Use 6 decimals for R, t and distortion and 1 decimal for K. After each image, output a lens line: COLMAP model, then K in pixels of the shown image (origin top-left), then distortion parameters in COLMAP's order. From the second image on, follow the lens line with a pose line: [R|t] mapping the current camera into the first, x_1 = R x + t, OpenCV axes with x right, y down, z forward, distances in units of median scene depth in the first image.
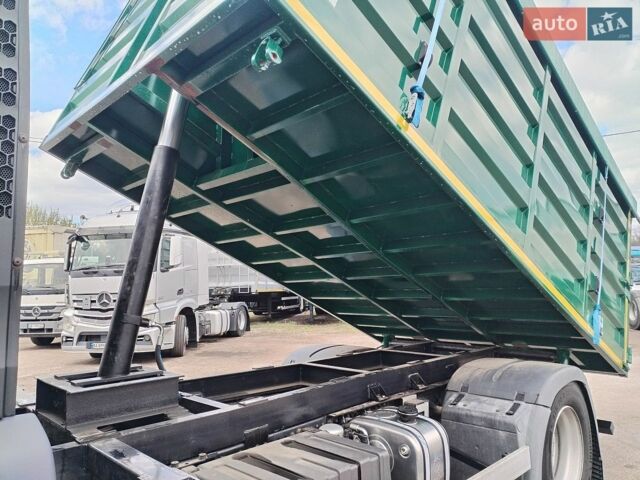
lens RADIAL K [[464.3, 0, 321.0], [0, 464.3, 228.6], [0, 0, 1]] dist [-0.044550, 0.001219]
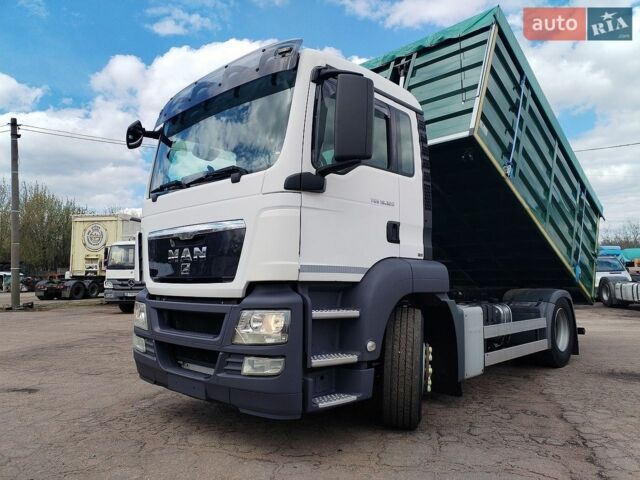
lens RADIAL K [[473.1, 0, 320.0], [0, 473.1, 240.0], [0, 0, 1]] dist [0.009852, 0.003372]
pose [[0.998942, 0.015183, 0.043417, -0.455014], [-0.016598, 0.999337, 0.032416, 0.023813], [-0.042896, -0.033102, 0.998531, -0.759102]]
